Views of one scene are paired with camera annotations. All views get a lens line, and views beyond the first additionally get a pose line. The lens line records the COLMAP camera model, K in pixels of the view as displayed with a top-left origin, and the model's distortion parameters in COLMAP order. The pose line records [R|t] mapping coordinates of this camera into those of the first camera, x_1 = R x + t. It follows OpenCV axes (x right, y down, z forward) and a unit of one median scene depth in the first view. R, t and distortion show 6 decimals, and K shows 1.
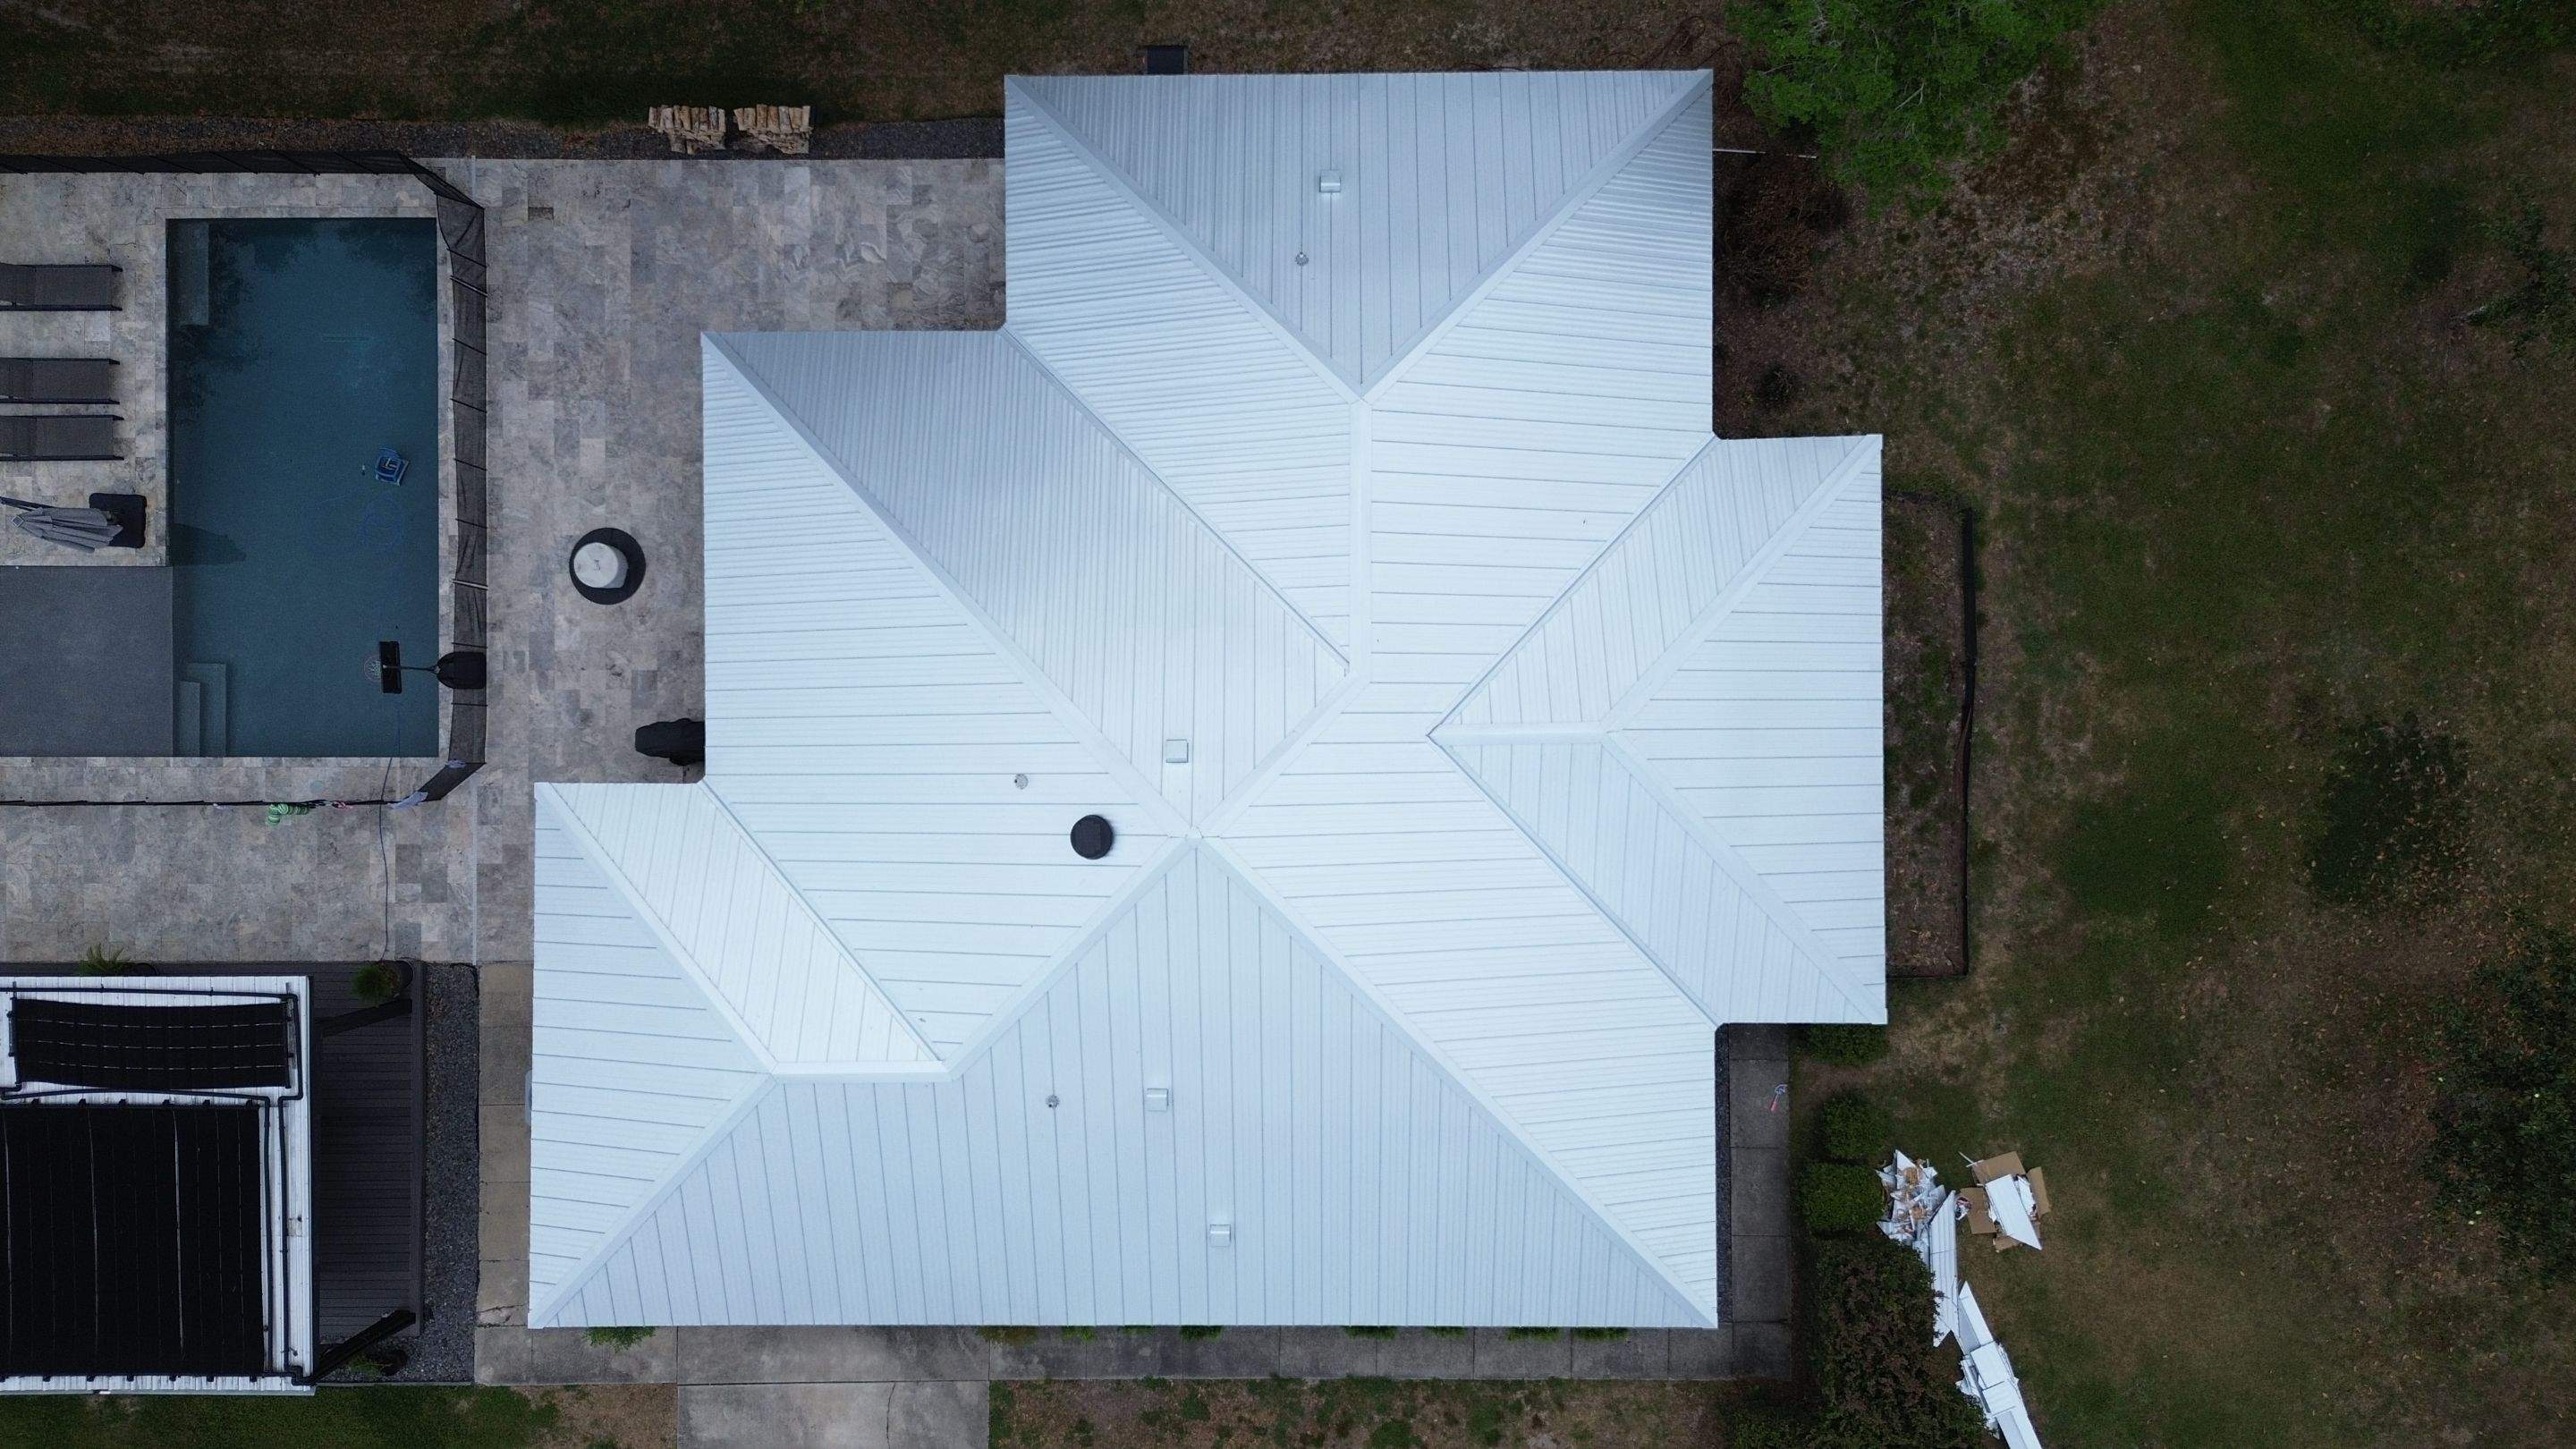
lens RADIAL K [[1826.2, 0, 1288.4], [0, 1826.2, 714.7], [0, 0, 1]] dist [0.056900, -0.048131]
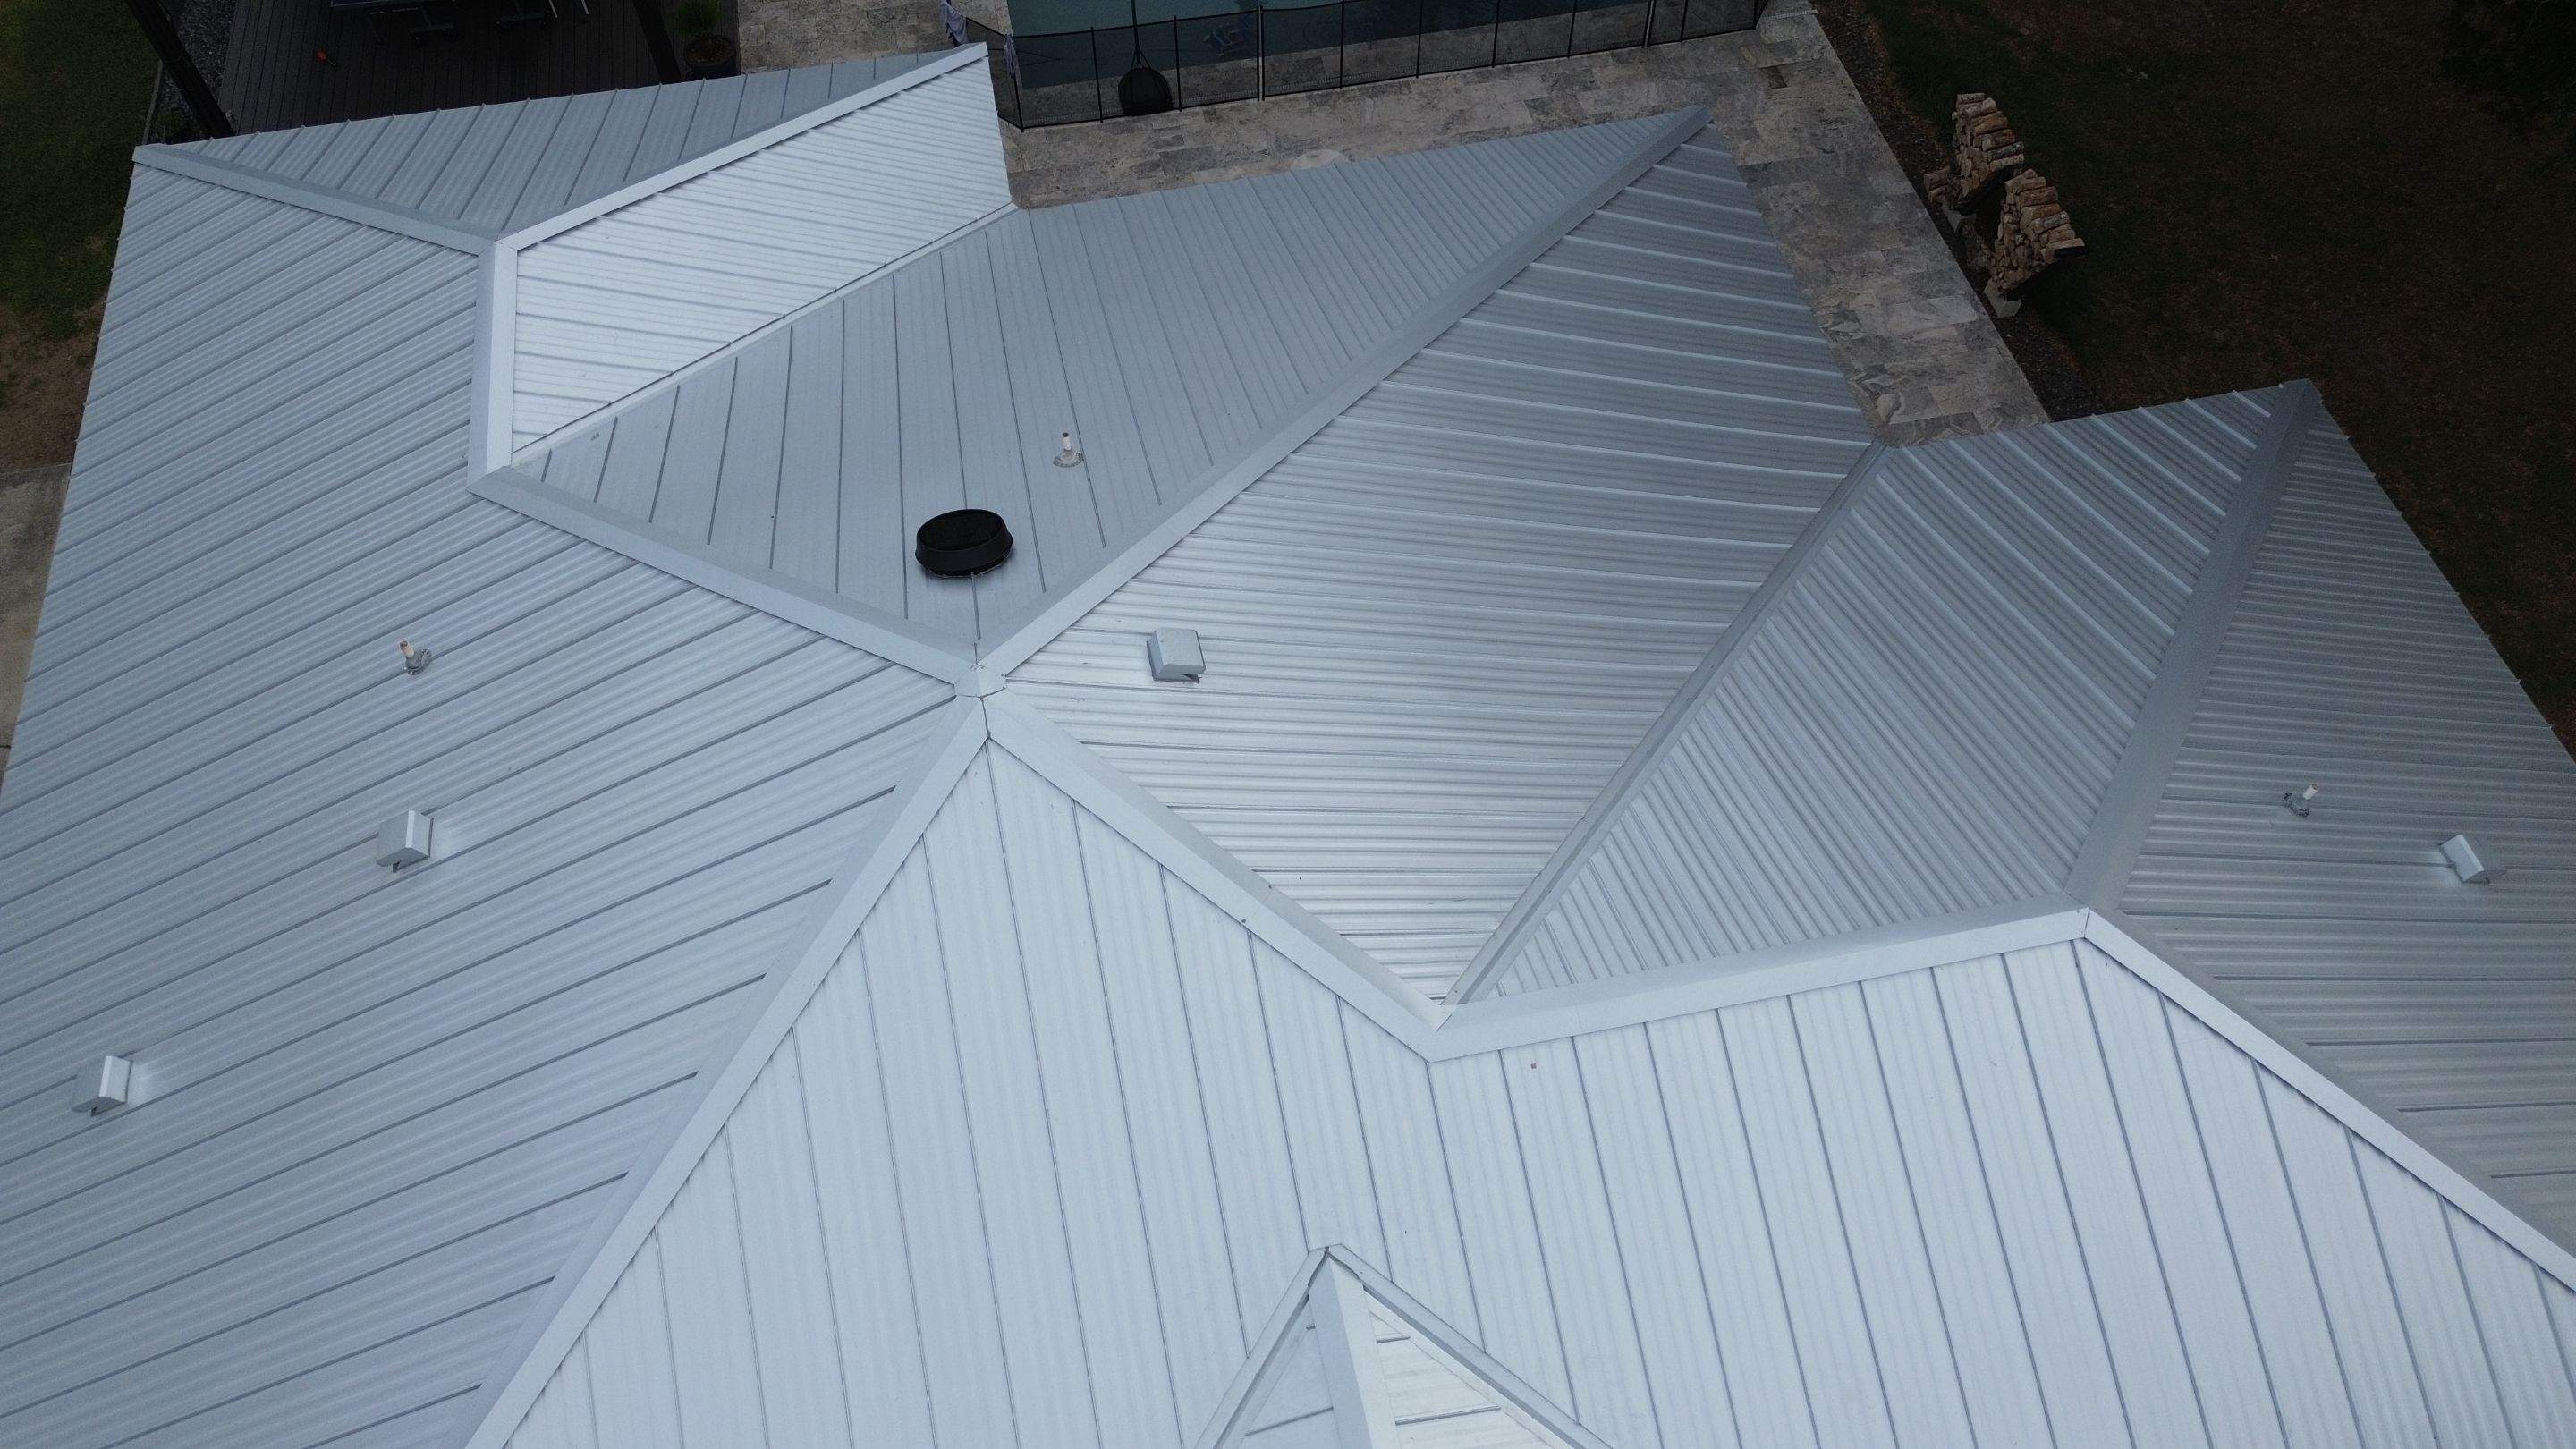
lens RADIAL K [[1826.2, 0, 1299.0], [0, 1826.2, 718.1], [0, 0, 1]] dist [0.056900, -0.048131]
pose [[0.198787, 0.823957, -0.530640, 0.159491], [-0.979928, 0.175381, -0.094774, 0.028988], [0.014975, 0.538829, 0.842282, 0.519024]]
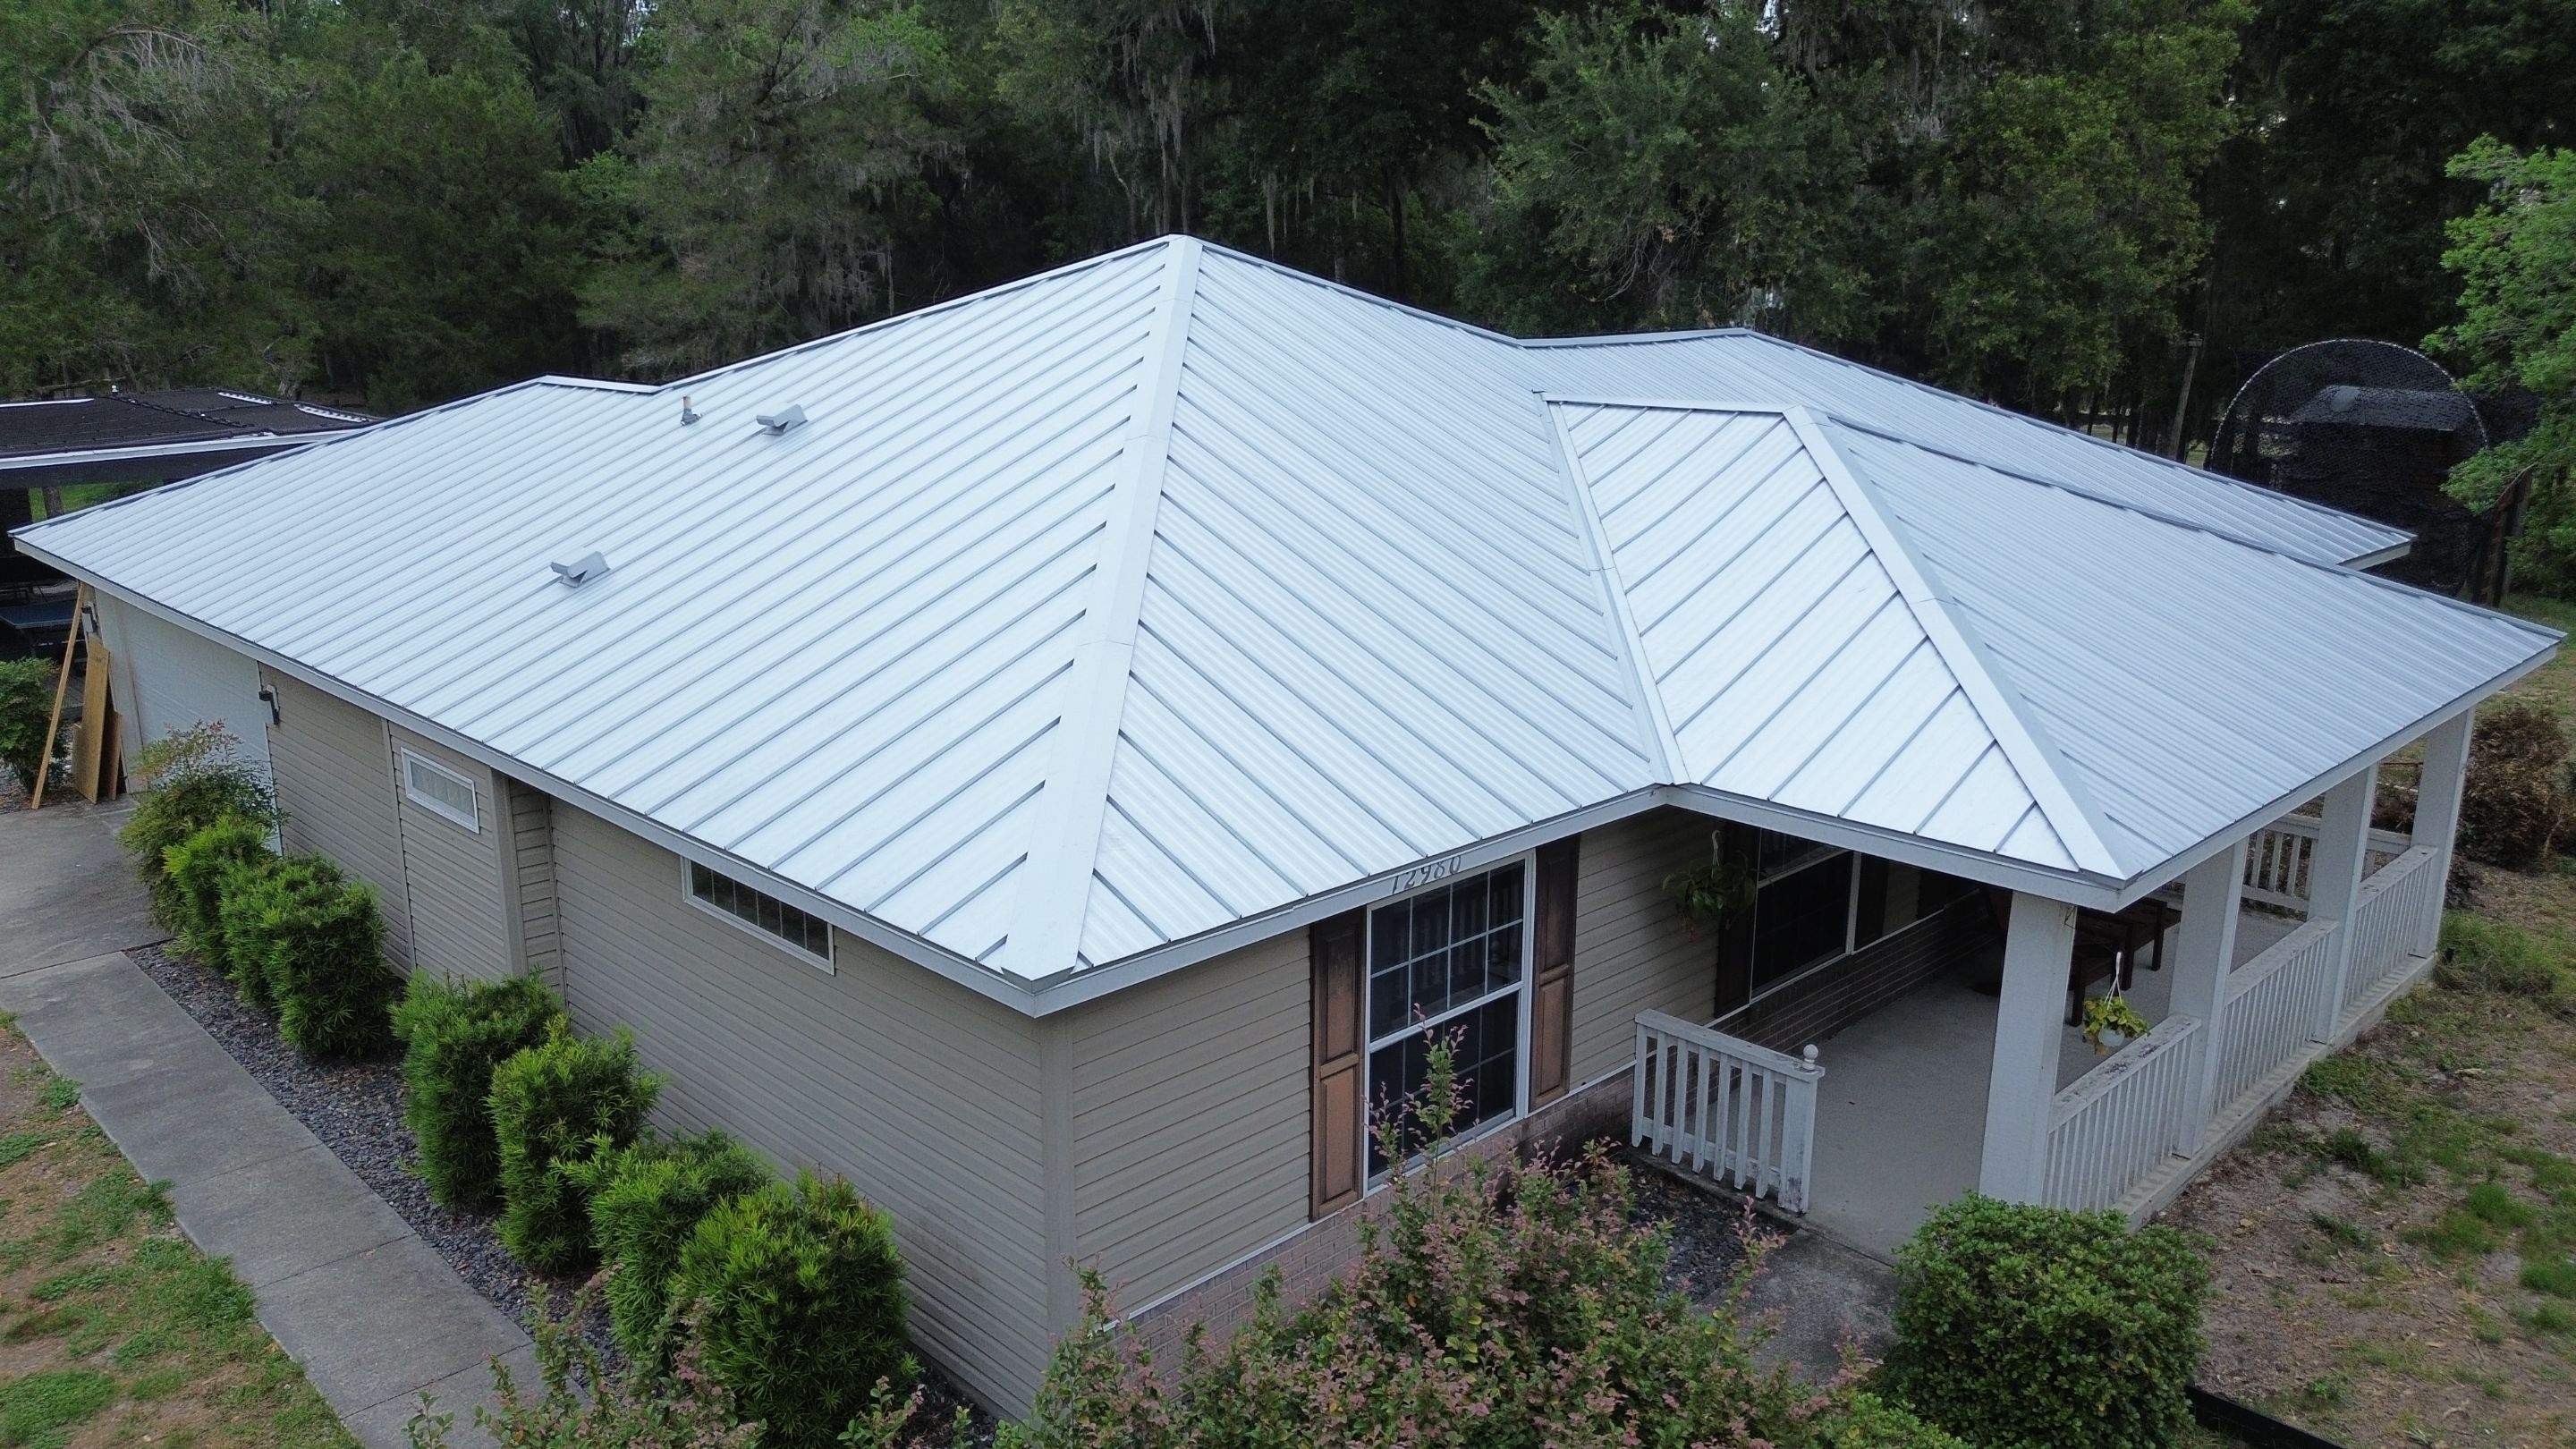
lens RADIAL K [[1826.2, 0, 1298.8], [0, 1826.2, 726.9], [0, 0, 1]] dist [0.056900, -0.048131]
pose [[0.702744, 0.190587, -0.685440, 0.395760], [-0.711372, 0.174631, -0.680775, 0.434588], [-0.010048, 0.966013, 0.258299, 0.806058]]
